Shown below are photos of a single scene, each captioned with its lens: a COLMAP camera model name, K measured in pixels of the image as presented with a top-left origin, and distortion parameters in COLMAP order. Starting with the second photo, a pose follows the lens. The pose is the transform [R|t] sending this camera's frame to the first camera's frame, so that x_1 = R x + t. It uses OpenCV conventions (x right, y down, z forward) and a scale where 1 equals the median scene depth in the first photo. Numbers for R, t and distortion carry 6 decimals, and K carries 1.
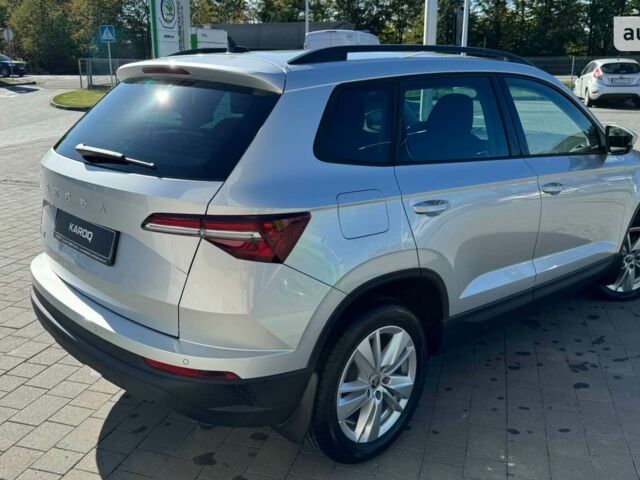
lens RADIAL K [[605.0, 0, 316.5], [0, 605.0, 242.2], [0, 0, 1]] dist [0.014022, 0.000000]
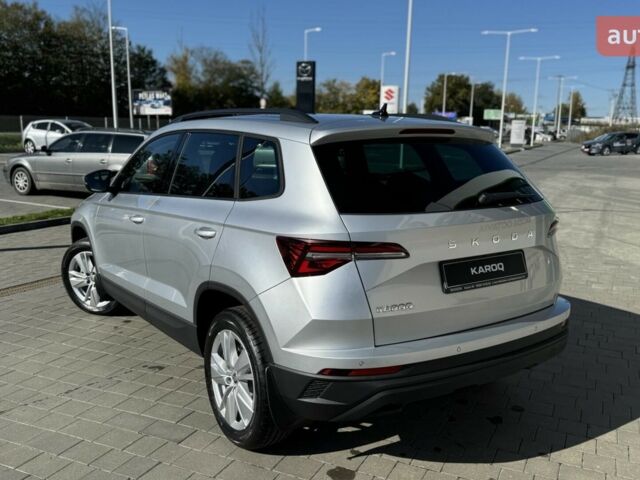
lens RADIAL K [[605.0, 0, 325.6], [0, 605.0, 229.7], [0, 0, 1]] dist [0.014022, 0.000000]
pose [[0.166285, -0.162238, 0.972640, -1.504586], [0.269071, 0.956406, 0.113529, -0.293038], [-0.948657, 0.242831, 0.202689, 1.017207]]
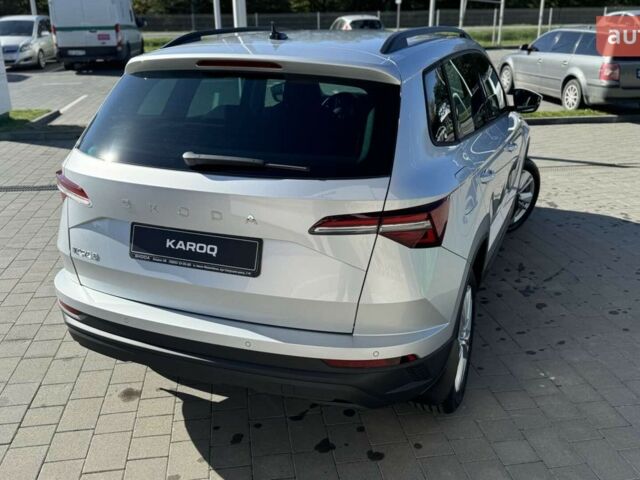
lens RADIAL K [[605.0, 0, 324.4], [0, 605.0, 243.2], [0, 0, 1]] dist [0.014022, 0.000000]
pose [[0.904139, -0.157472, 0.397159, -0.557383], [0.129185, 0.986846, 0.097191, -0.084000], [-0.407239, -0.036567, 0.912589, 0.080739]]
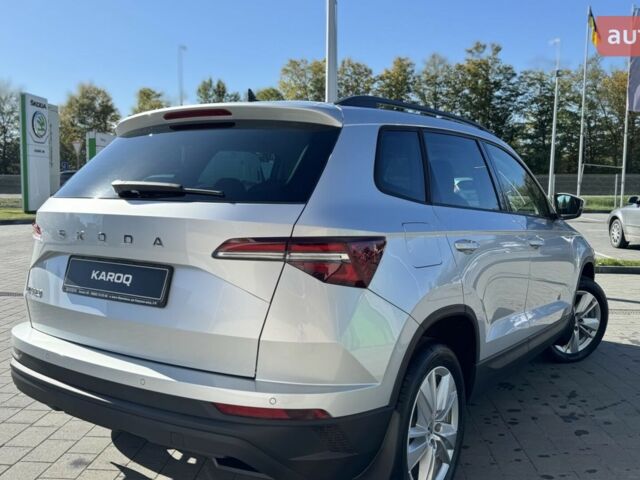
lens RADIAL K [[605.0, 0, 320.9], [0, 605.0, 245.0], [0, 0, 1]] dist [0.014022, 0.000000]
pose [[0.973940, -0.016147, 0.226229, -0.283644], [0.058977, 0.981180, -0.183868, 0.114975], [-0.219003, 0.192419, 0.956563, 0.073005]]
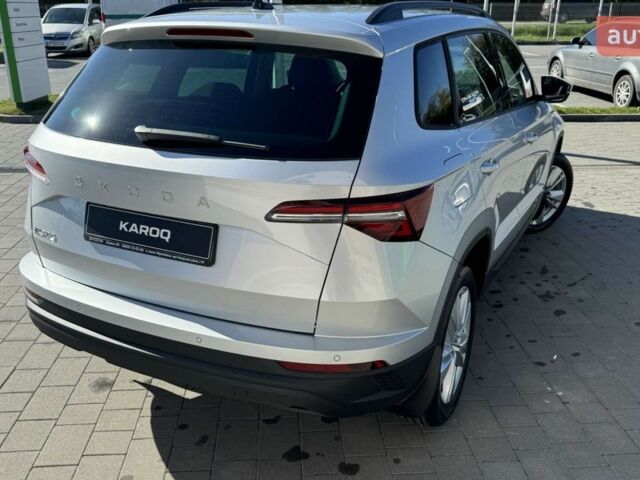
lens RADIAL K [[605.0, 0, 325.2], [0, 605.0, 242.7], [0, 0, 1]] dist [0.014022, 0.000000]
pose [[0.936583, -0.123406, 0.327998, -0.422485], [0.096653, 0.990608, 0.096719, -0.056215], [-0.336853, -0.058884, 0.939714, 0.123692]]
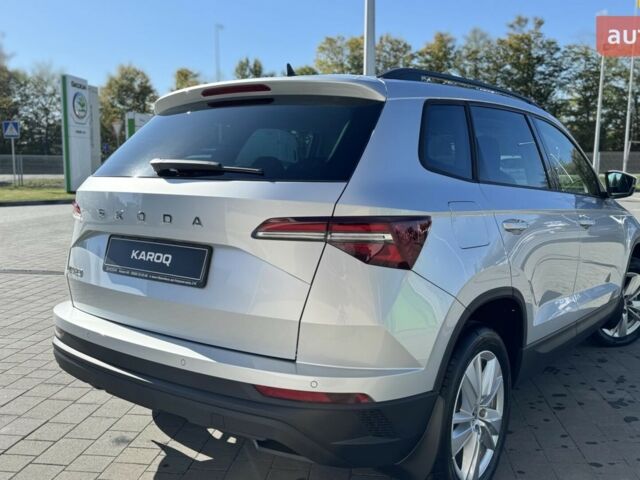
lens RADIAL K [[605.0, 0, 323.0], [0, 605.0, 245.5], [0, 0, 1]] dist [0.014022, 0.000000]
pose [[0.985182, -0.021178, 0.170201, -0.285684], [0.047721, 0.987009, -0.153414, 0.110457], [-0.164741, 0.159263, 0.973394, 0.098038]]
